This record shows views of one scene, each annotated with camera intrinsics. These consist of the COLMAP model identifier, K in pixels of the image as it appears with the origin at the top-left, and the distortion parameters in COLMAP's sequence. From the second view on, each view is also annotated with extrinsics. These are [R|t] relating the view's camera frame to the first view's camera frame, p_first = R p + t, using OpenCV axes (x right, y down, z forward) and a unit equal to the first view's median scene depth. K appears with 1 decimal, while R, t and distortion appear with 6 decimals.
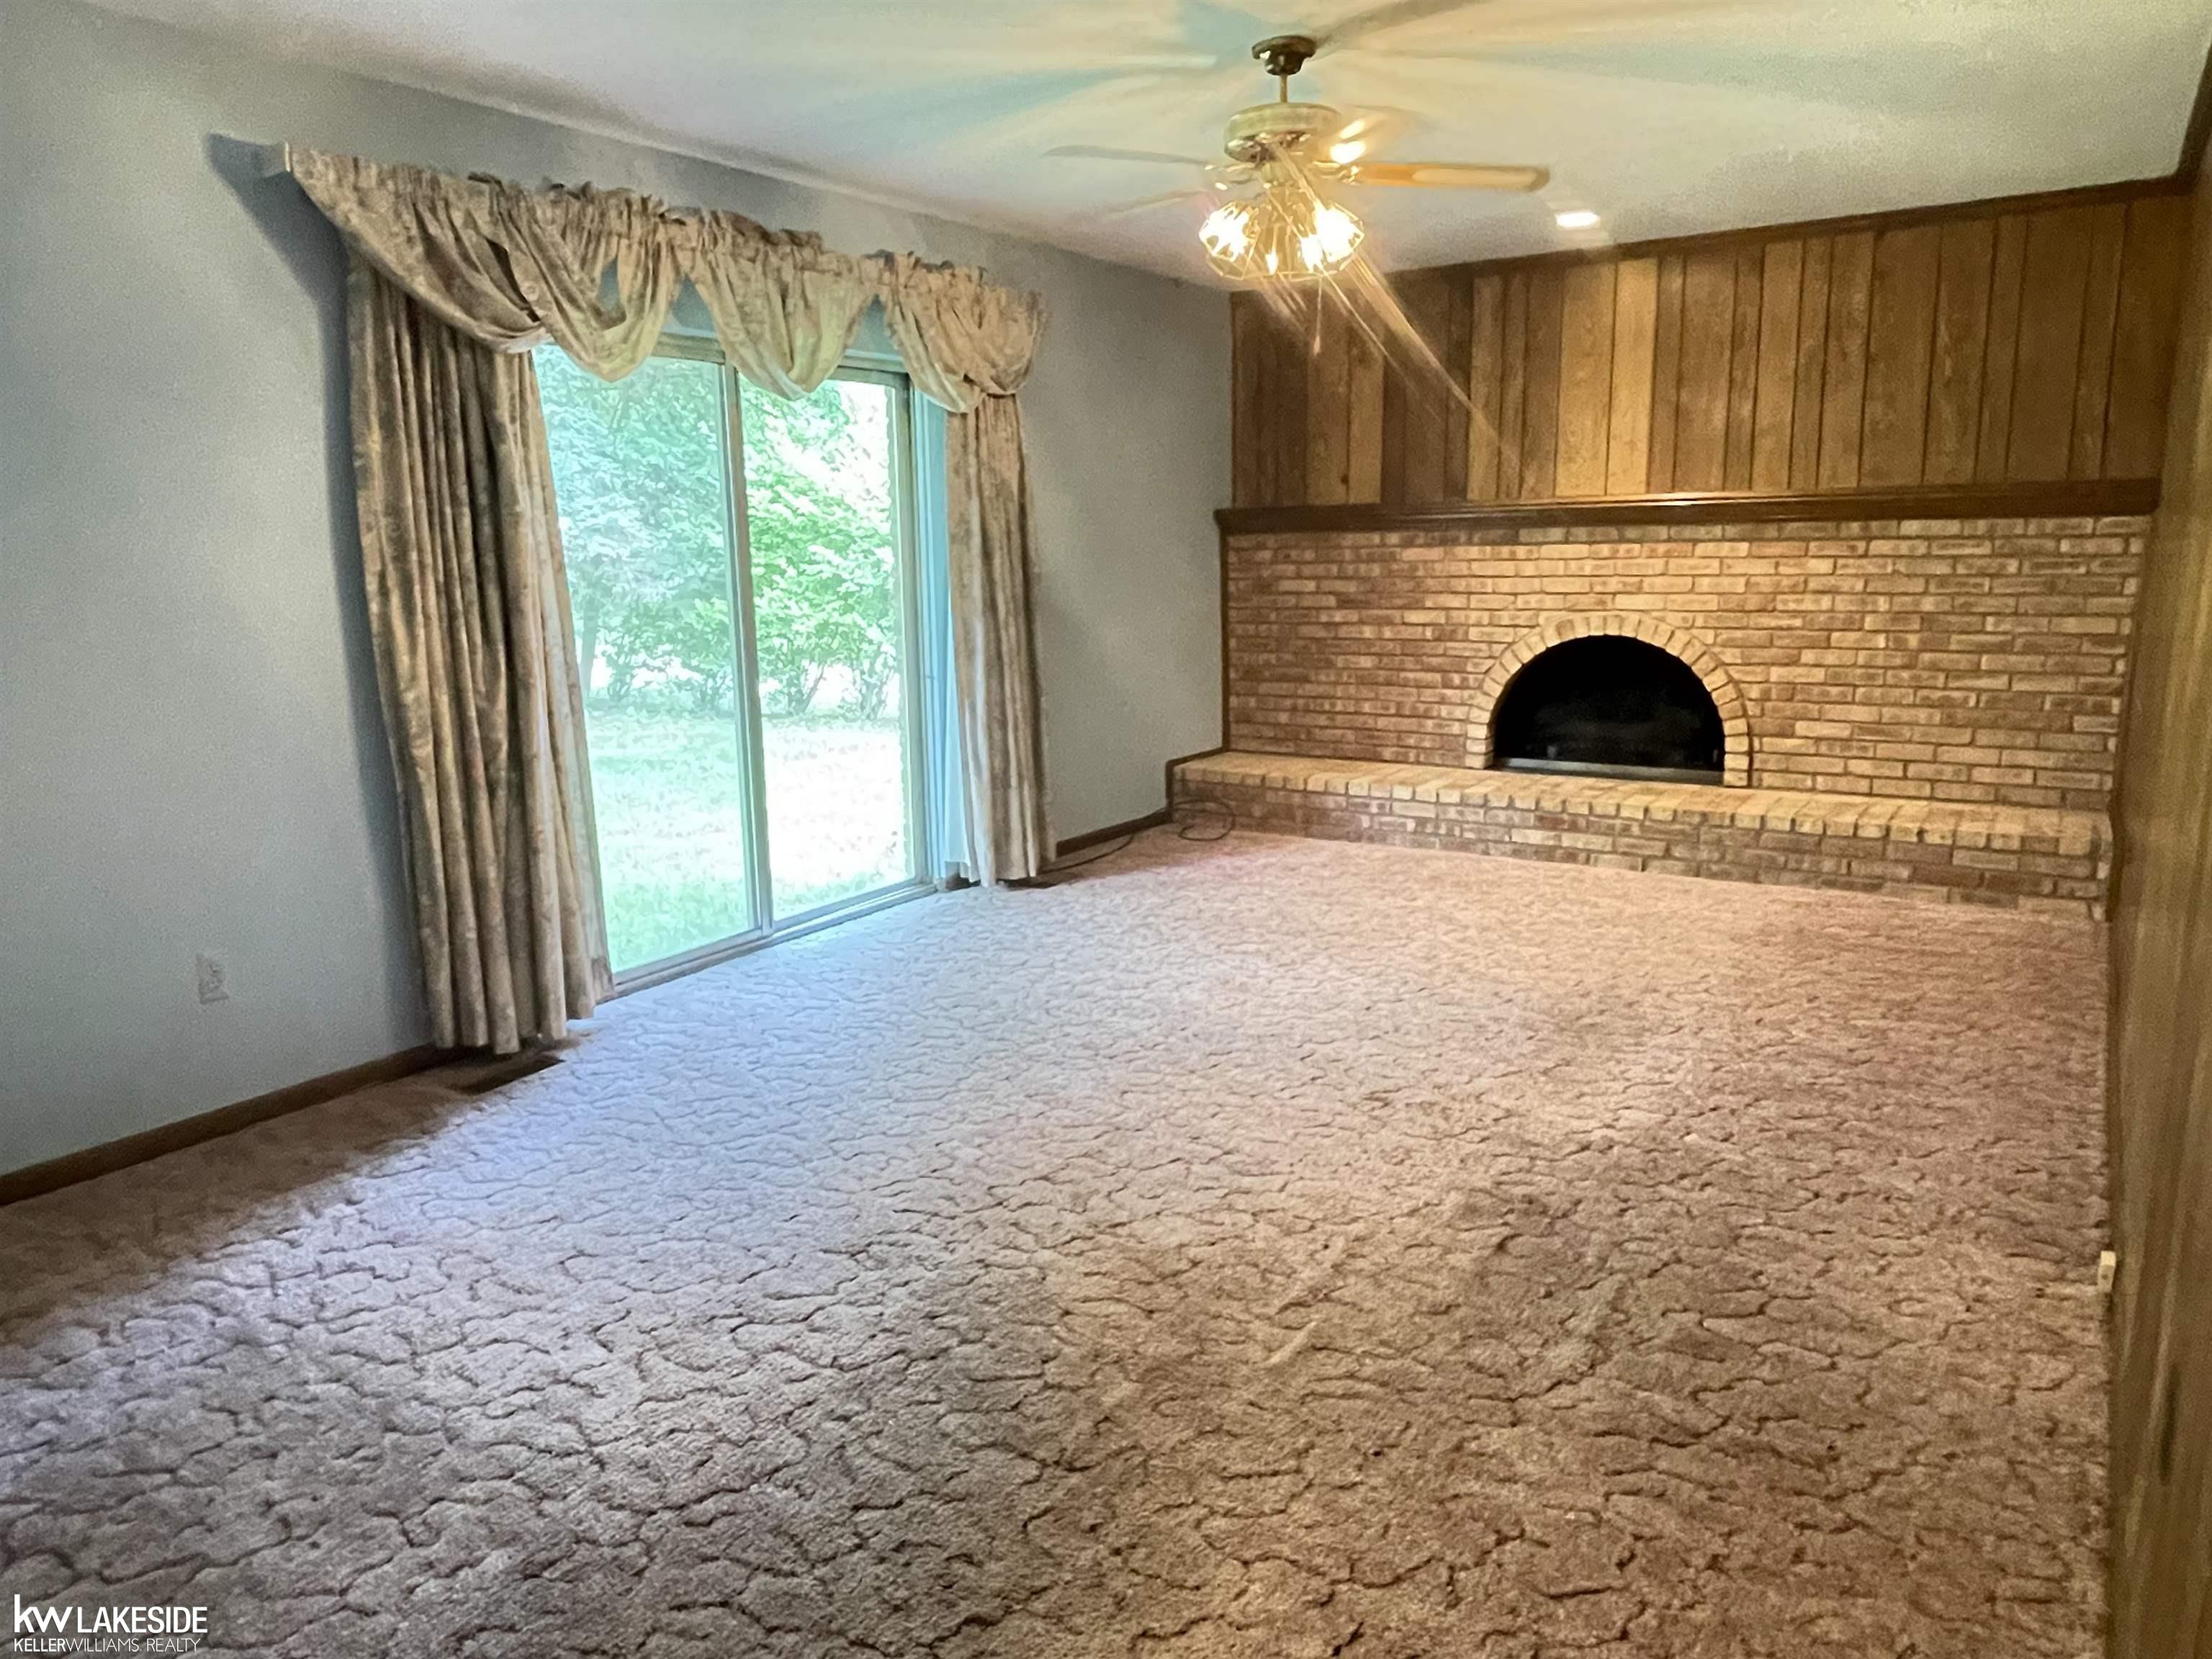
lens RADIAL K [[1432.3, 0, 1106.4], [0, 1432.3, 826.2], [0, 0, 1]] dist [0.004271, 0.000837]
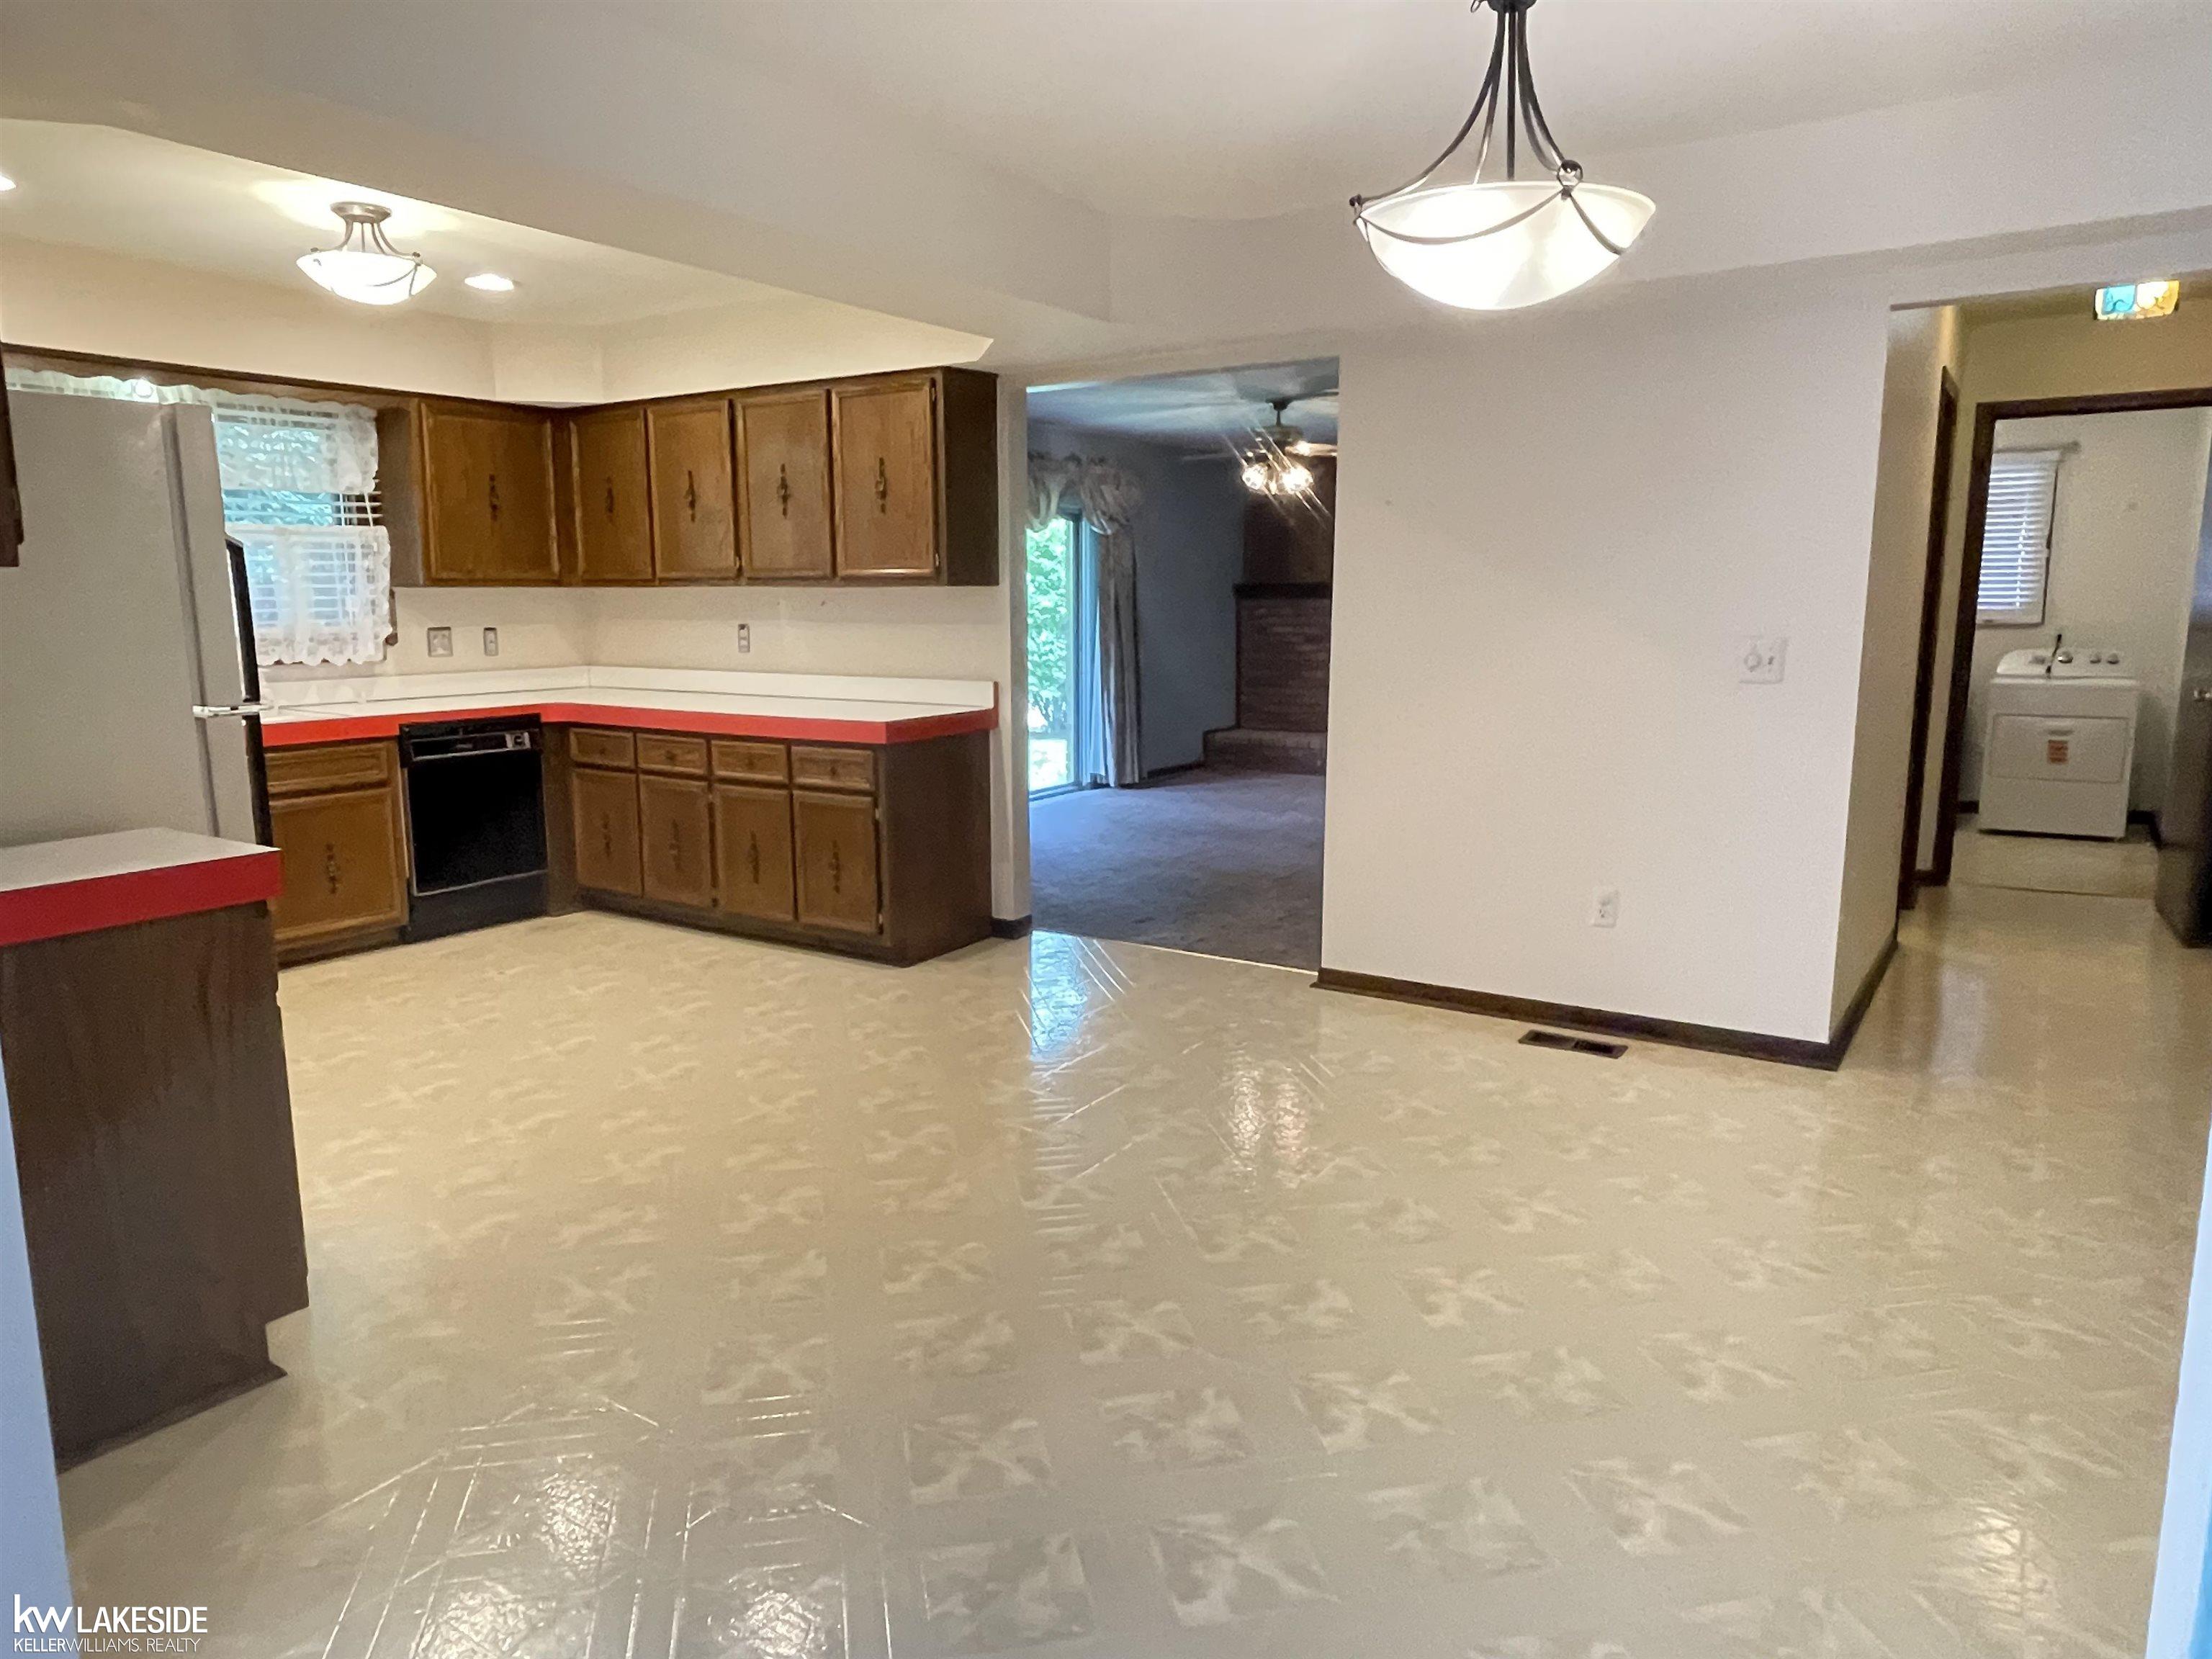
lens RADIAL K [[1432.3, 0, 1105.7], [0, 1432.3, 828.4], [0, 0, 1]] dist [0.004271, 0.000837]
pose [[0.999780, 0.017413, 0.011725, -0.112032], [-0.017037, 0.999361, -0.031427, 0.152717], [-0.012265, 0.031221, 0.999437, -0.844048]]
